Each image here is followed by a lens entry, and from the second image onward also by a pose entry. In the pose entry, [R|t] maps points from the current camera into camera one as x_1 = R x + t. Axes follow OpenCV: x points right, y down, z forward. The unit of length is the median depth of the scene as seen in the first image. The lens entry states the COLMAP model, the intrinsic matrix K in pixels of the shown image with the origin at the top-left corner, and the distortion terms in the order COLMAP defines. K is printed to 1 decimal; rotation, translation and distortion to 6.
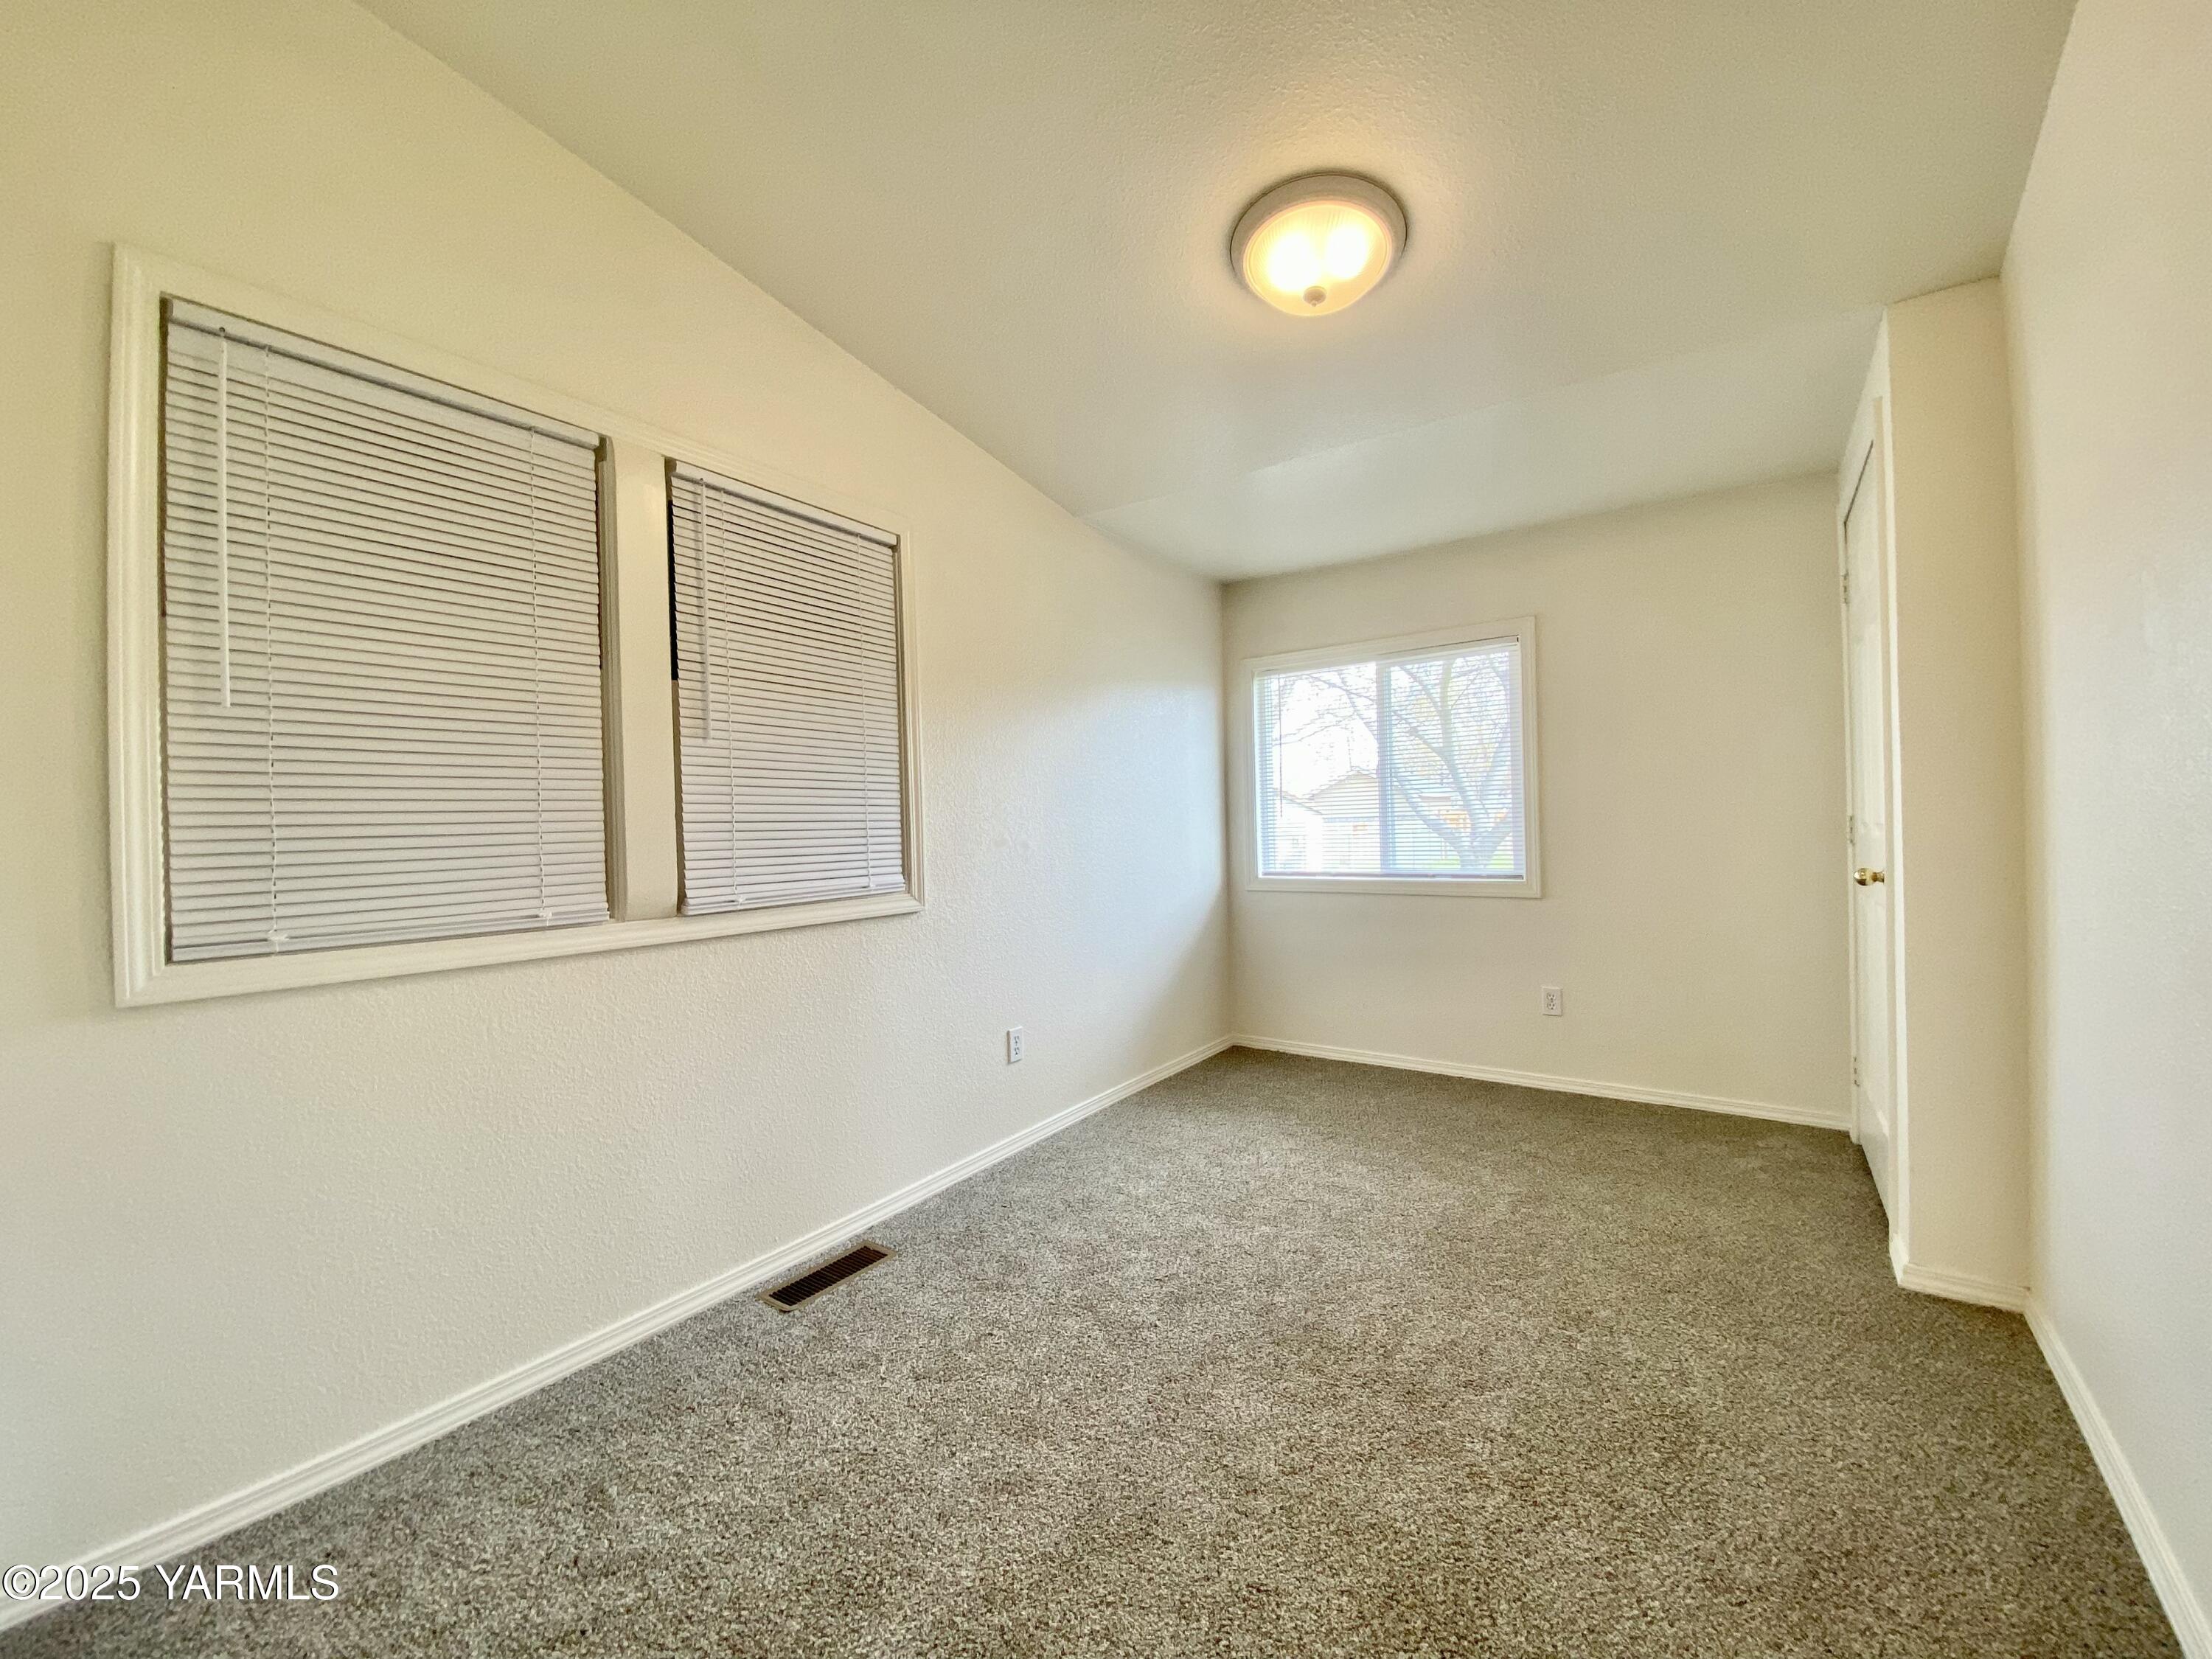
lens RADIAL K [[895.8, 0, 1110.3], [0, 895.8, 827.5], [0, 0, 1]] dist [0.010868, -0.011767]
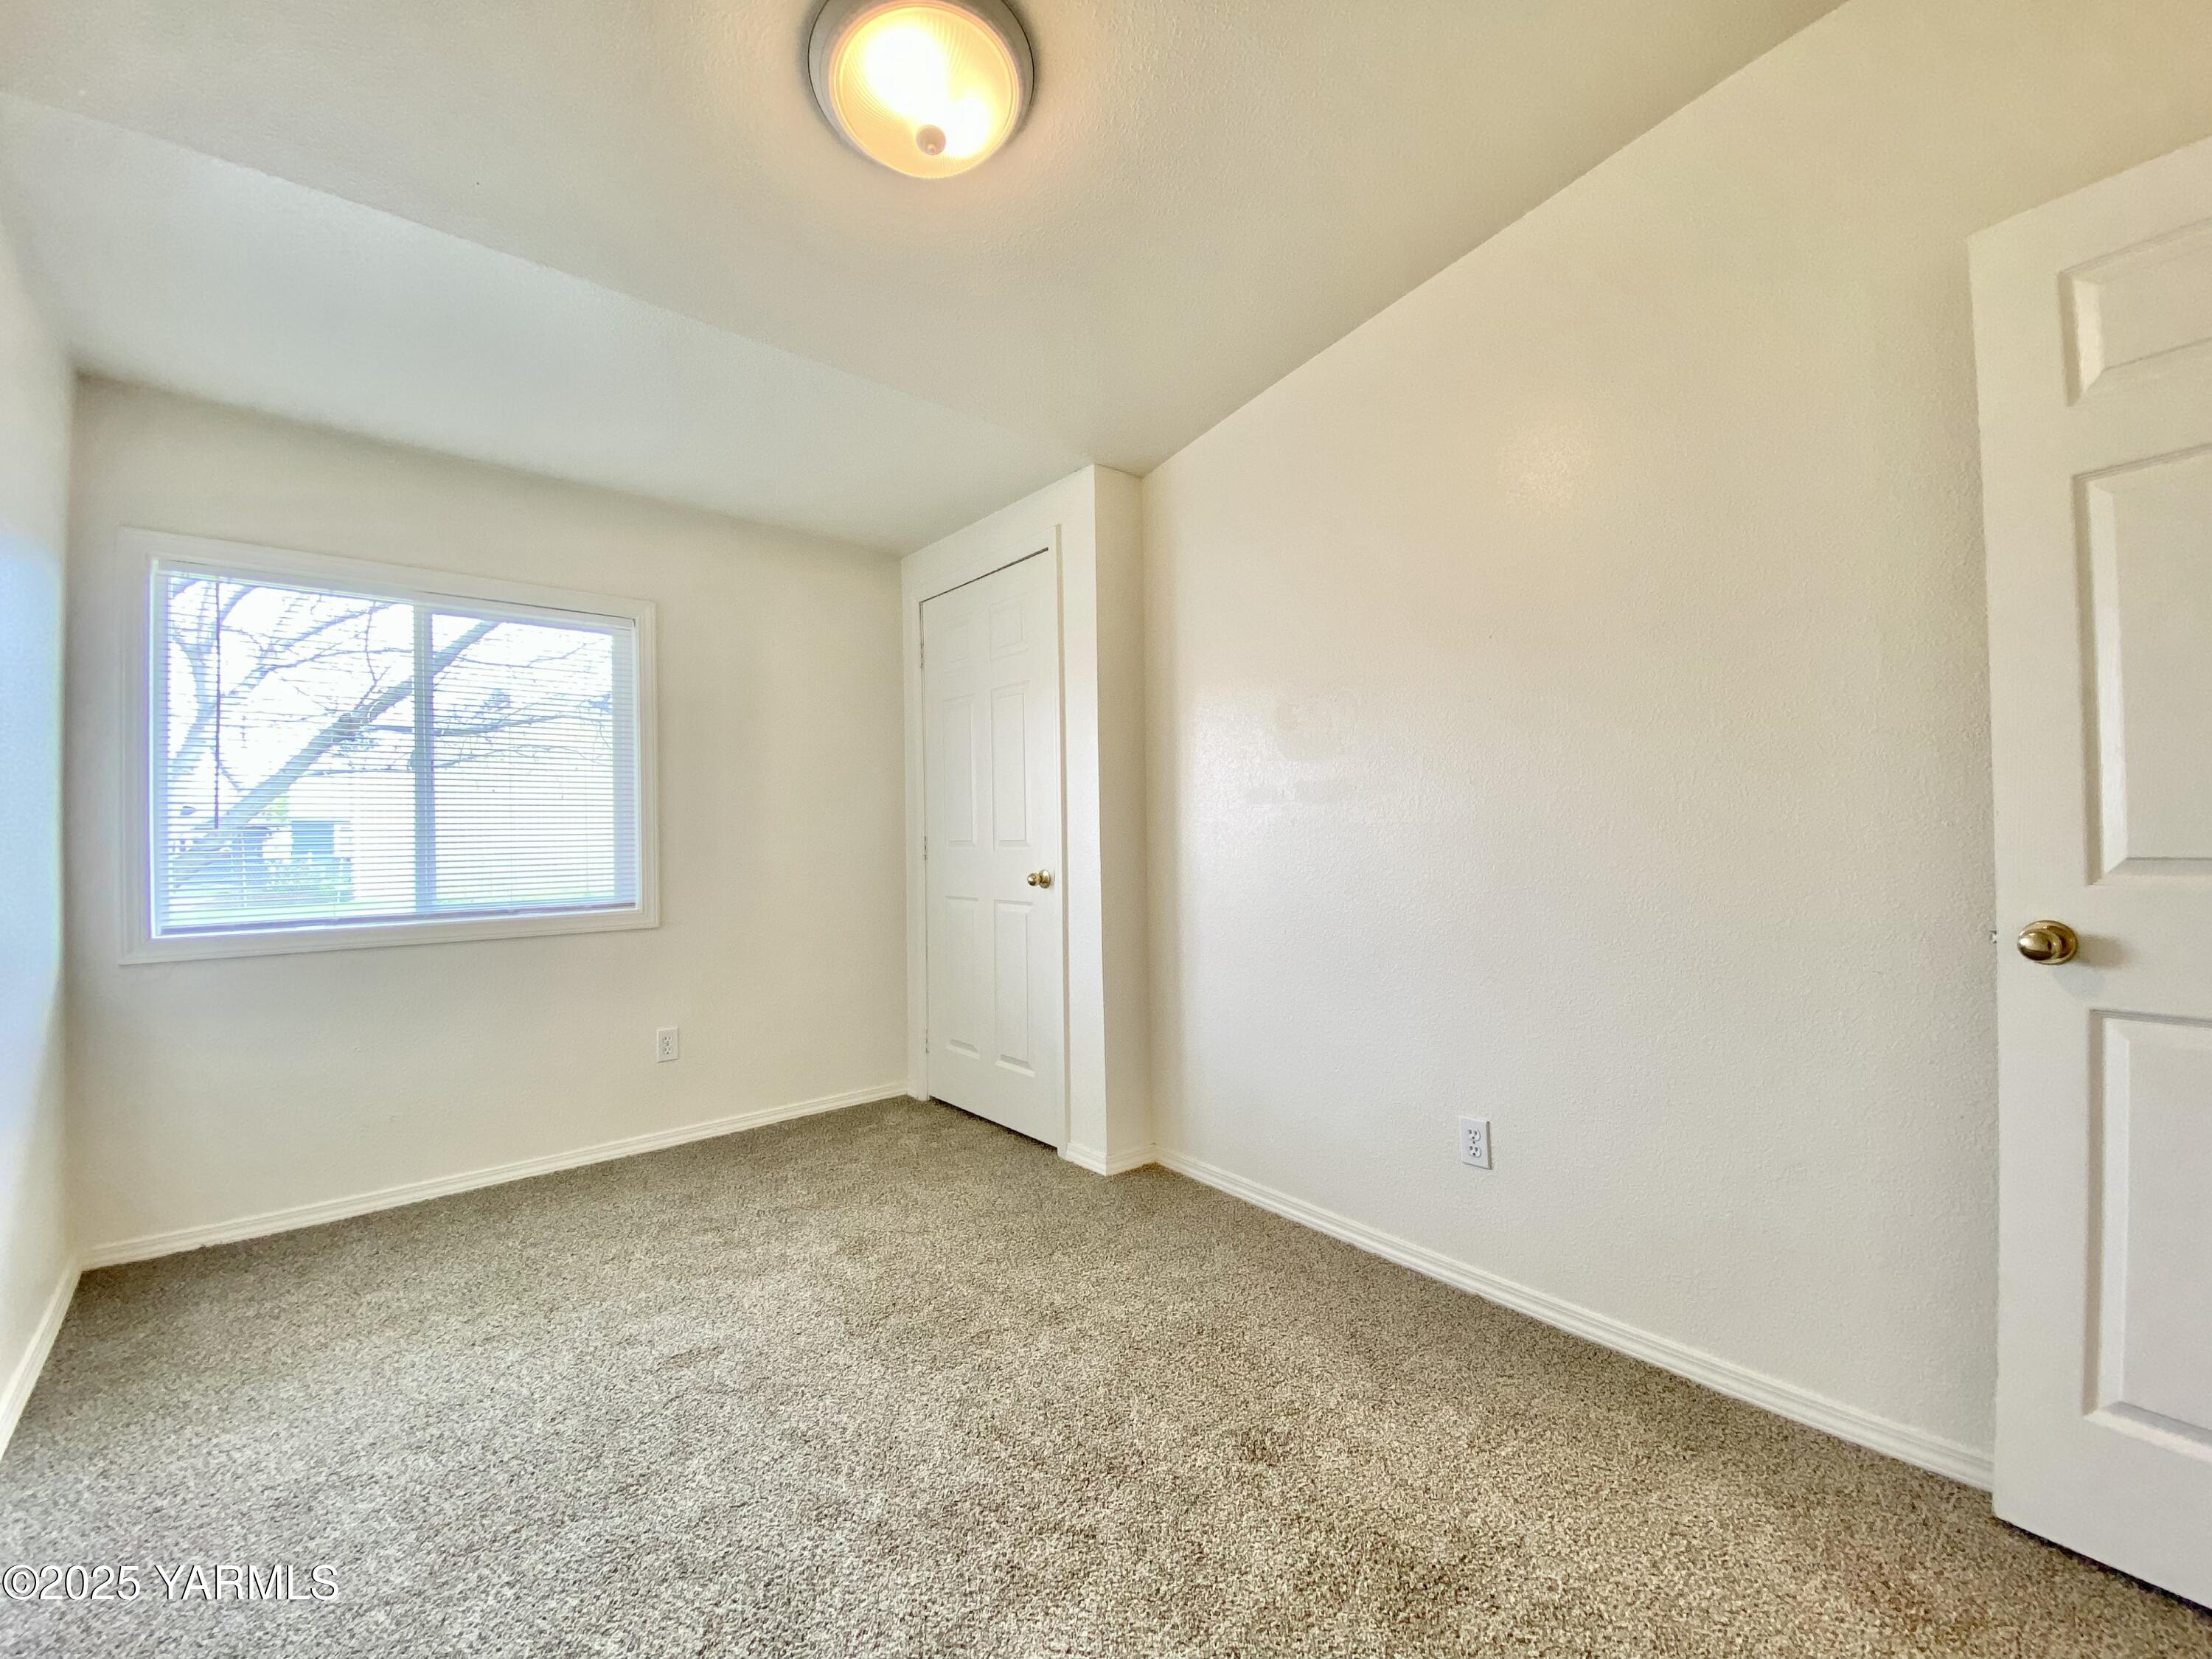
lens RADIAL K [[895.8, 0, 1105.4], [0, 895.8, 823.7], [0, 0, 1]] dist [0.010868, -0.011767]
pose [[0.244287, 0.028177, 0.969294, -0.310160], [0.010123, 0.999449, -0.031605, 0.013337], [-0.969650, 0.017533, 0.243867, 0.446229]]
